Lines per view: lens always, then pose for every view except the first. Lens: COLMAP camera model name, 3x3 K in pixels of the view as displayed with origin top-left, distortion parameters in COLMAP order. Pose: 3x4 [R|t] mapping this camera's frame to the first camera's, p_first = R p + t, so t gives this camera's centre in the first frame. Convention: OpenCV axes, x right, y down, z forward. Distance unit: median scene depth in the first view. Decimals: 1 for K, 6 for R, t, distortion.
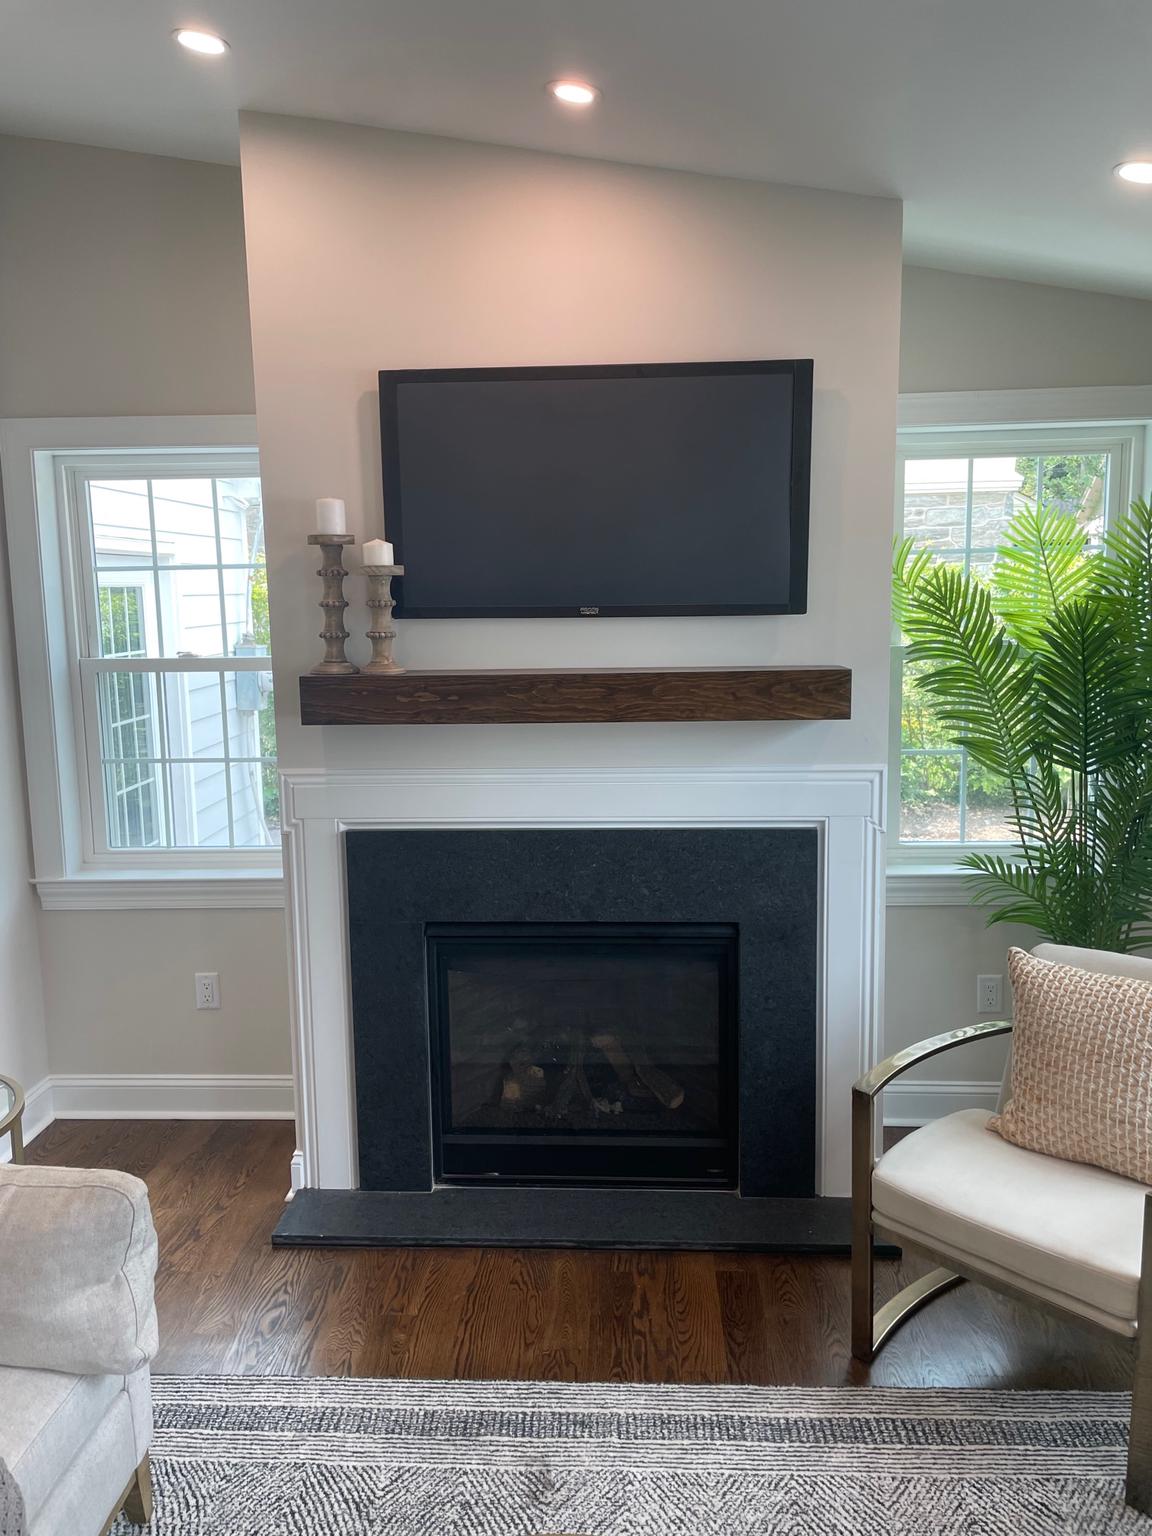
lens RADIAL K [[1162.3, 0, 561.4], [0, 1162.3, 757.6], [0, 0, 1]] dist [0.034150, -0.033242]
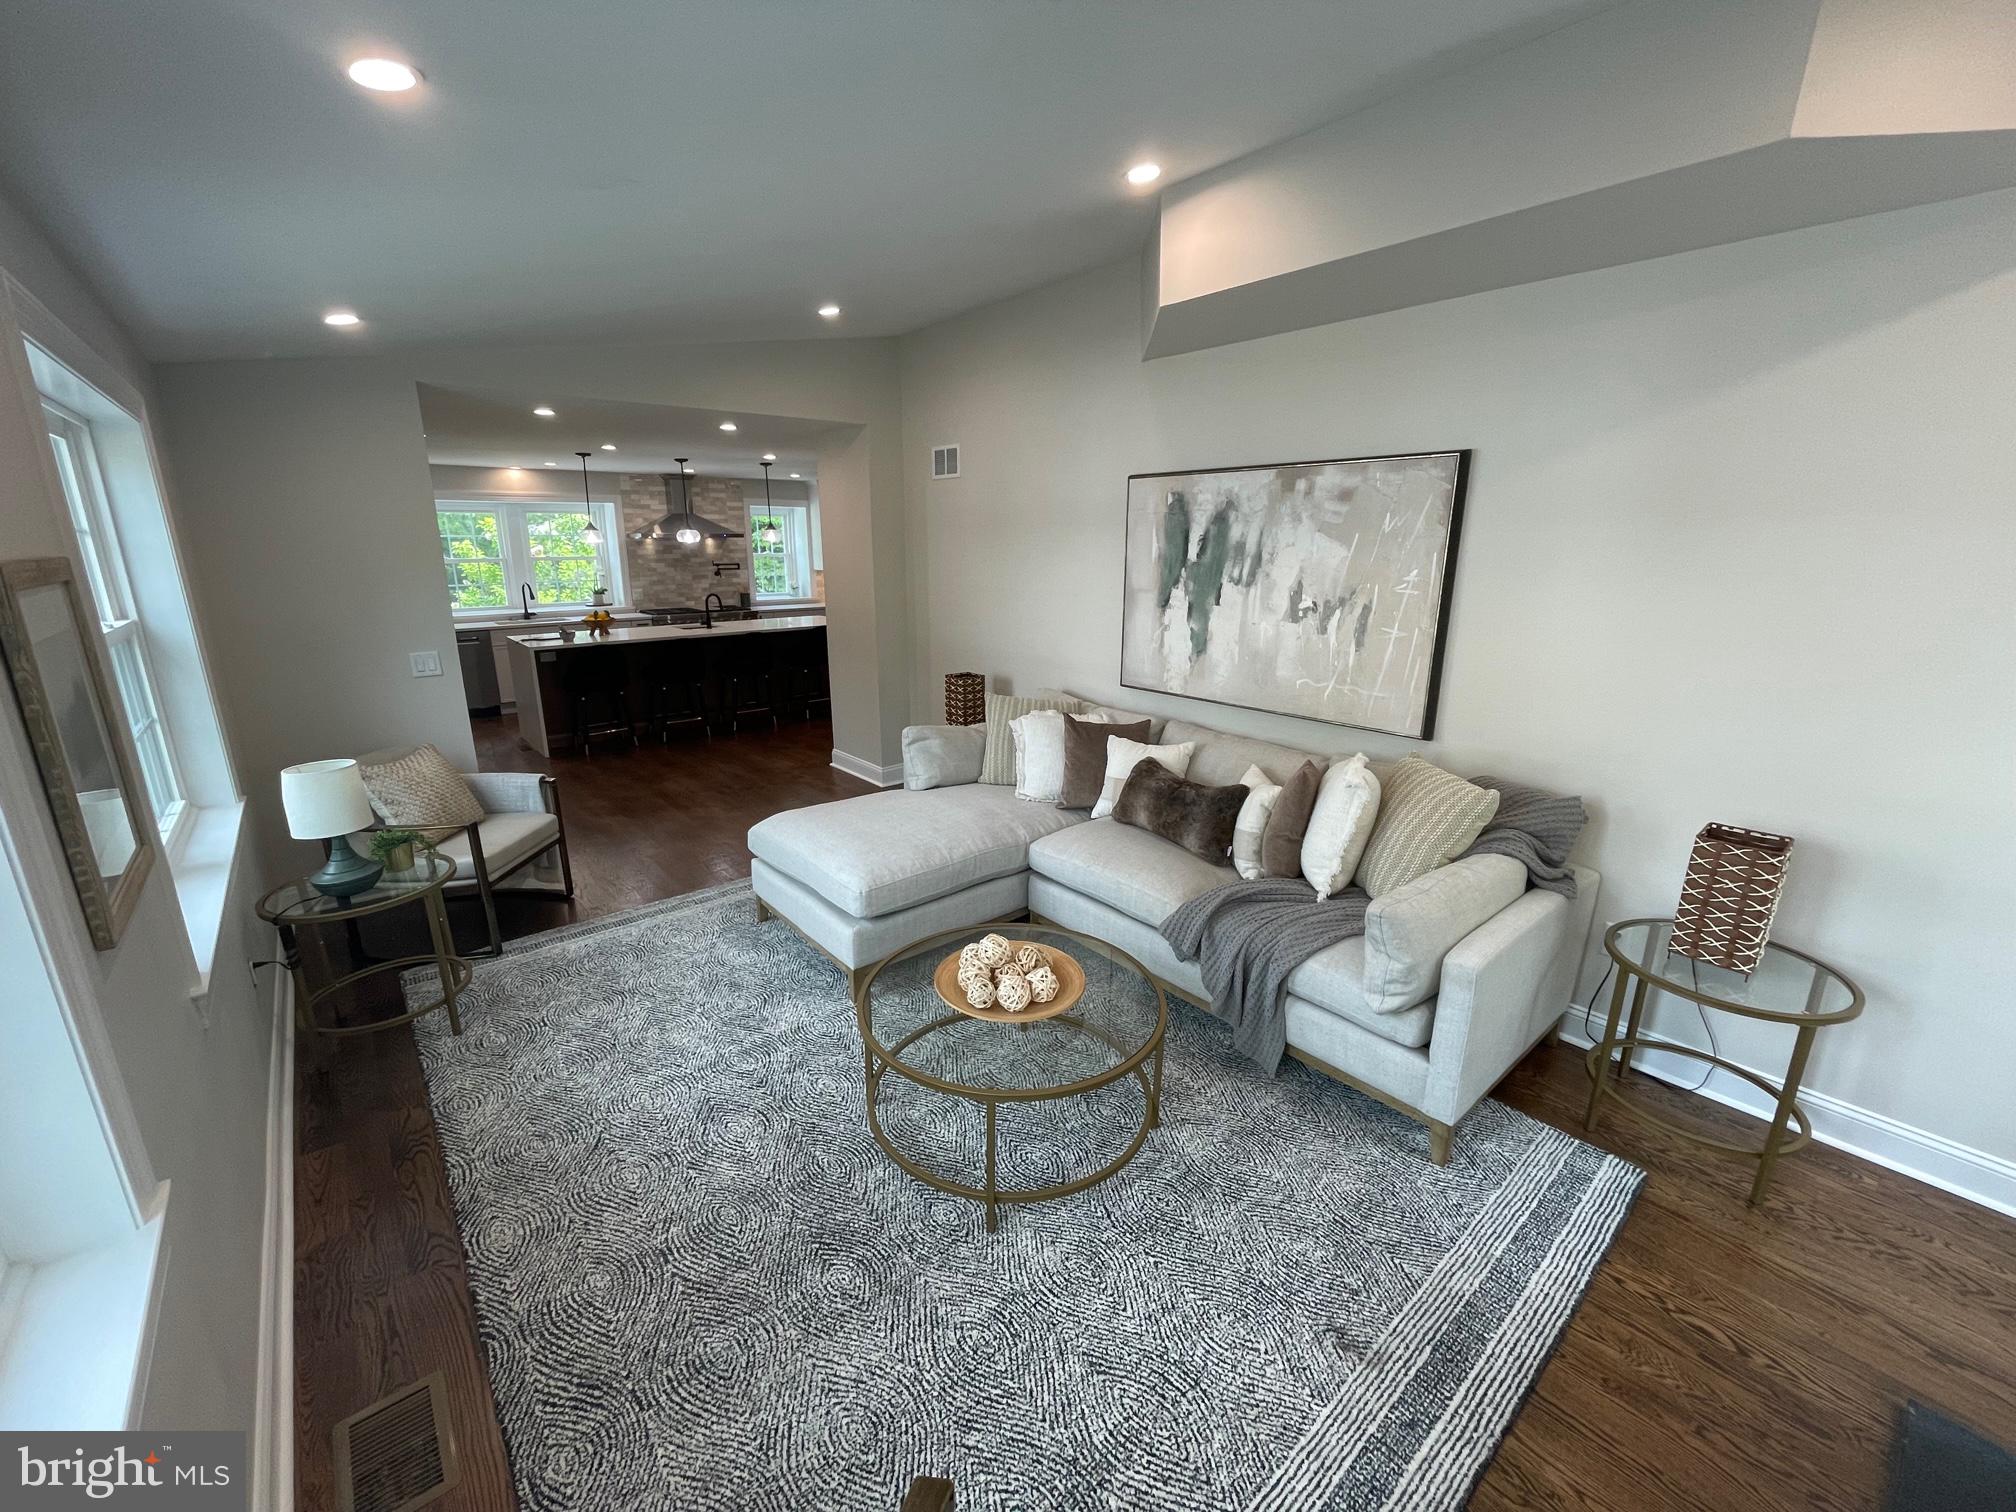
lens RADIAL K [[817.7, 0, 1016.2], [0, 817.7, 763.8], [0, 0, 1]] dist [-0.001626, -0.000091]
pose [[-0.718107, 0.198209, -0.667110, 0.495401], [-0.090054, 0.924059, 0.371491, -0.147658], [0.690082, 0.326846, -0.645723, 0.837102]]
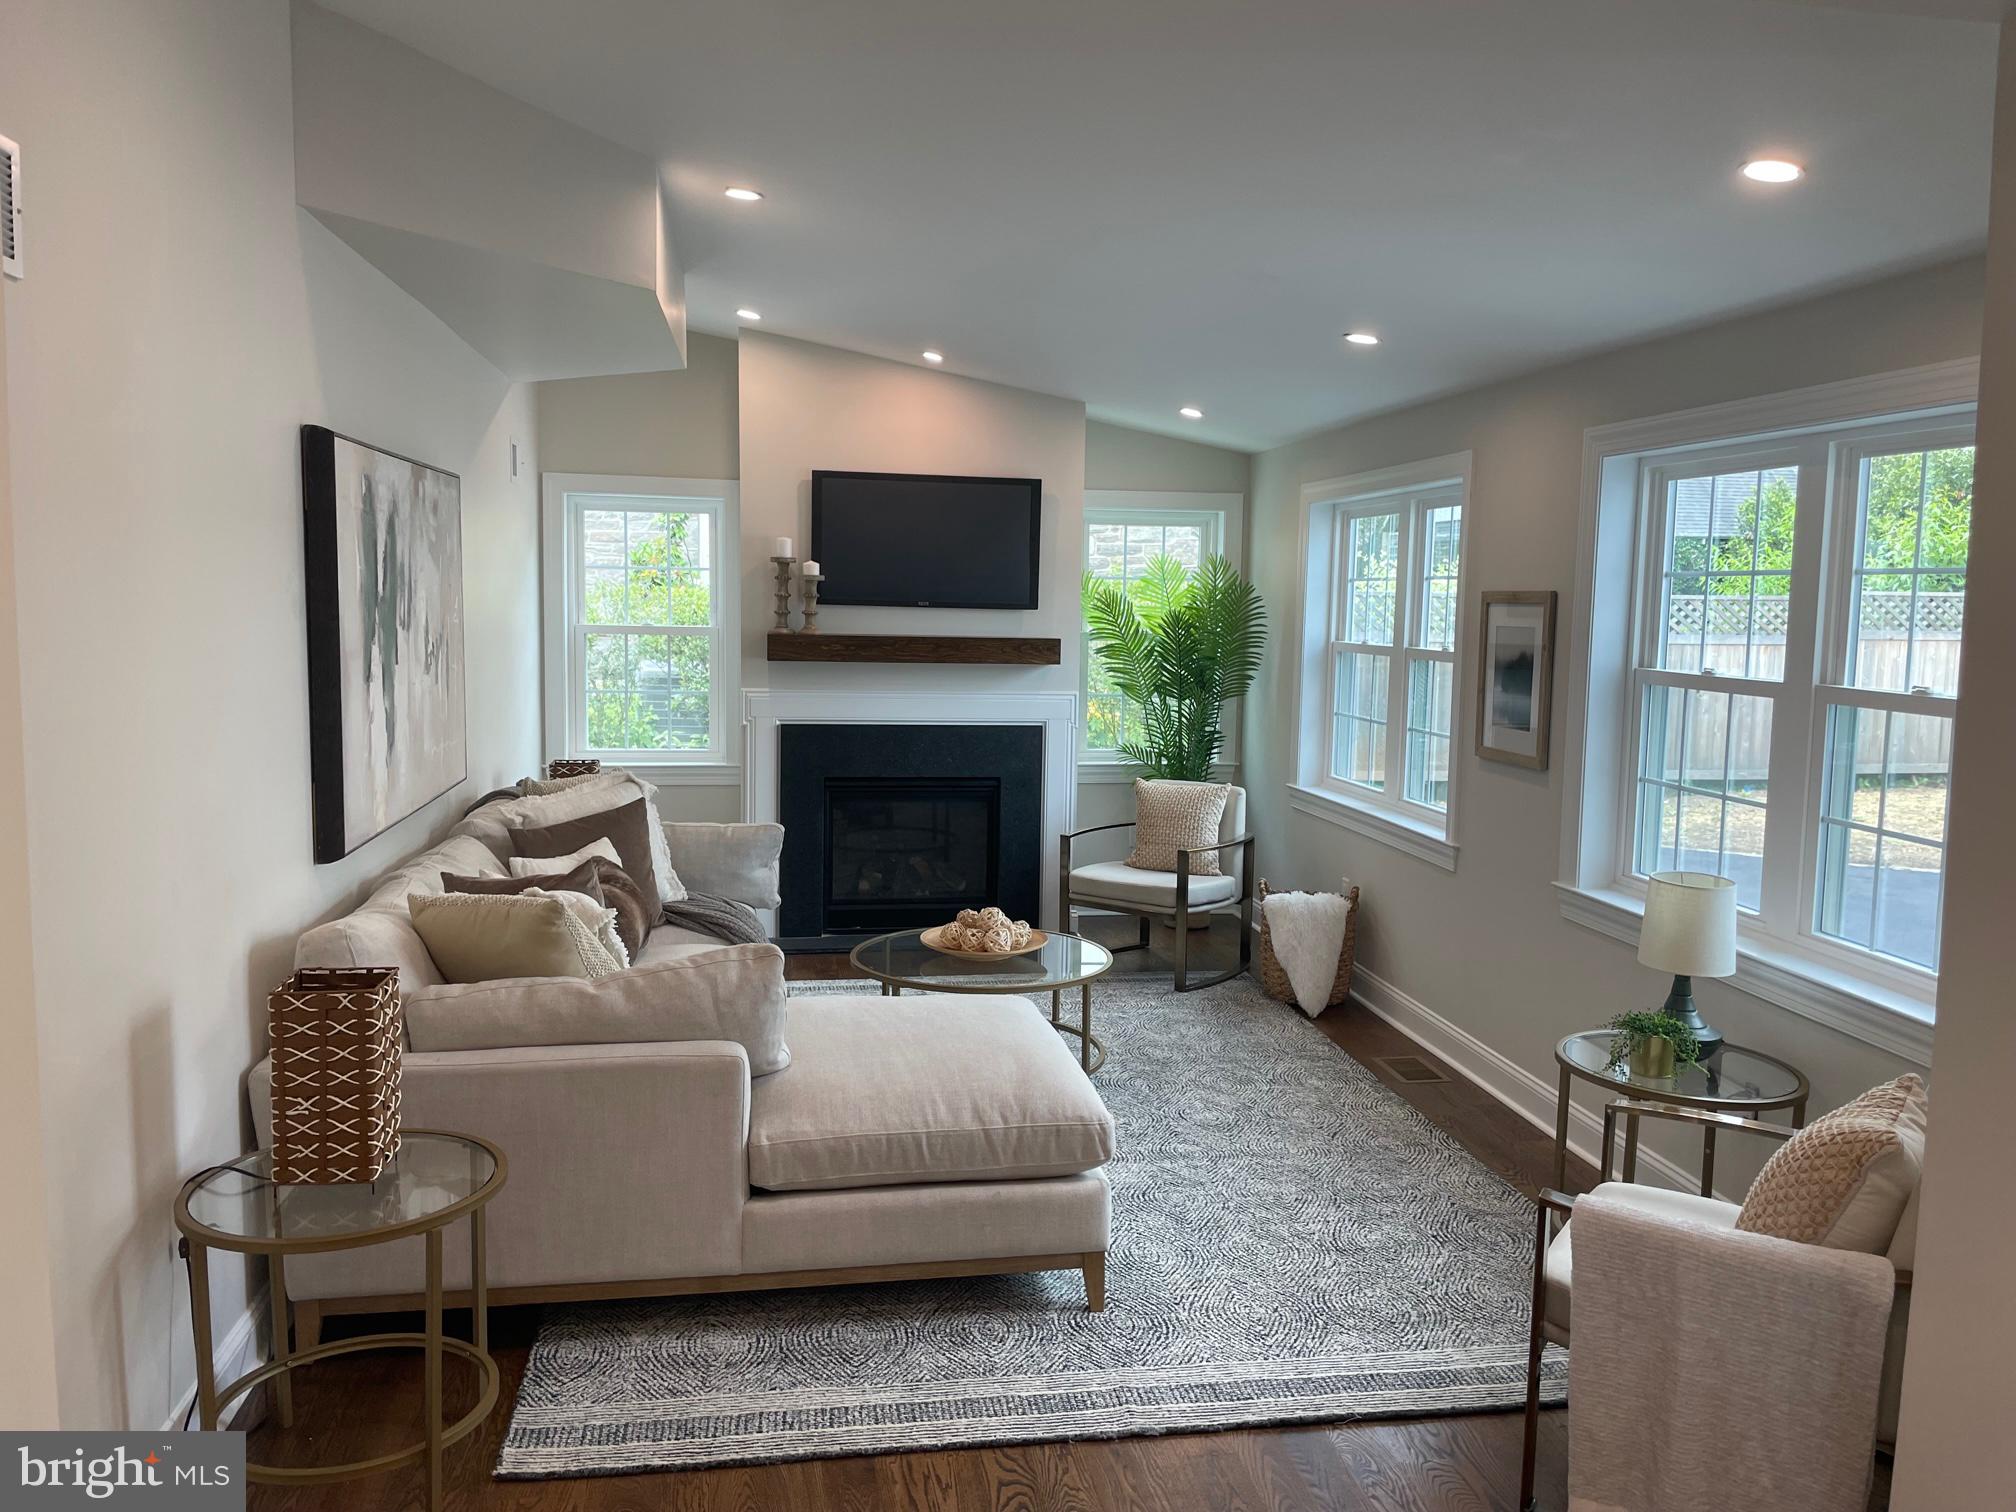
lens RADIAL K [[1525.5, 0, 1028.8], [0, 1525.5, 743.1], [0, 0, 1]] dist [0.034150, -0.033242]
pose [[0.972878, 0.014212, 0.230881, -0.368512], [-0.003592, 0.998919, -0.046353, 0.206220], [-0.231290, 0.044267, 0.971877, -1.382039]]
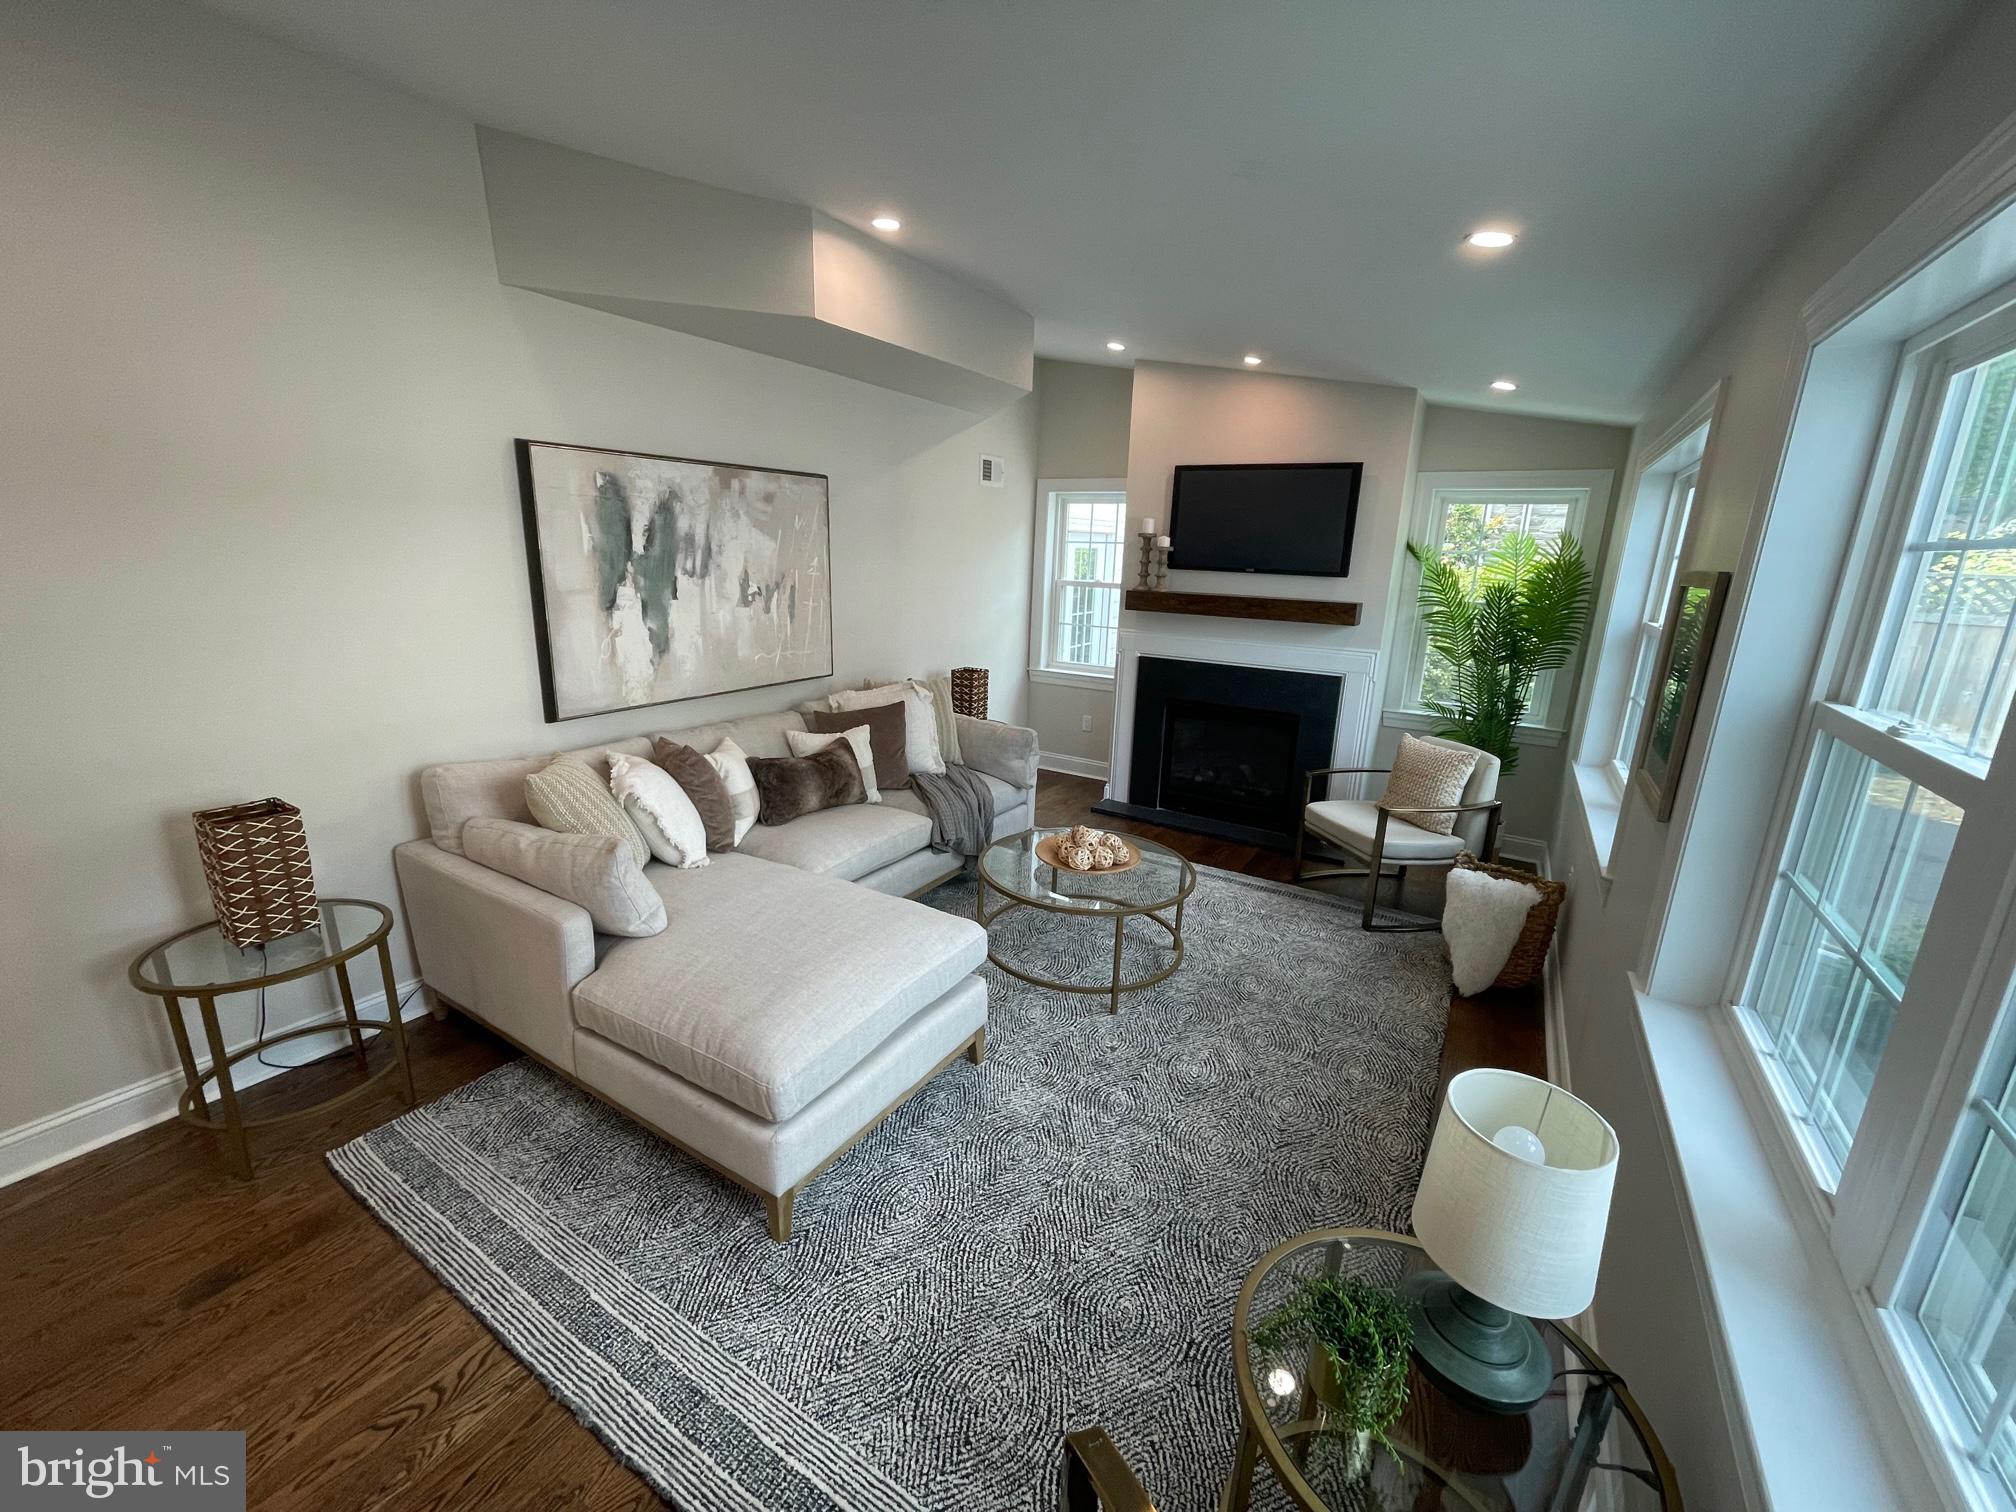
lens RADIAL K [[817.7, 0, 1011.5], [0, 817.7, 753.2], [0, 0, 1]] dist [-0.001626, -0.000091]
pose [[0.881494, 0.161474, -0.443727, 0.389970], [-0.114999, 0.984832, 0.129930, 0.075960], [0.457977, -0.063505, 0.886693, -0.694464]]
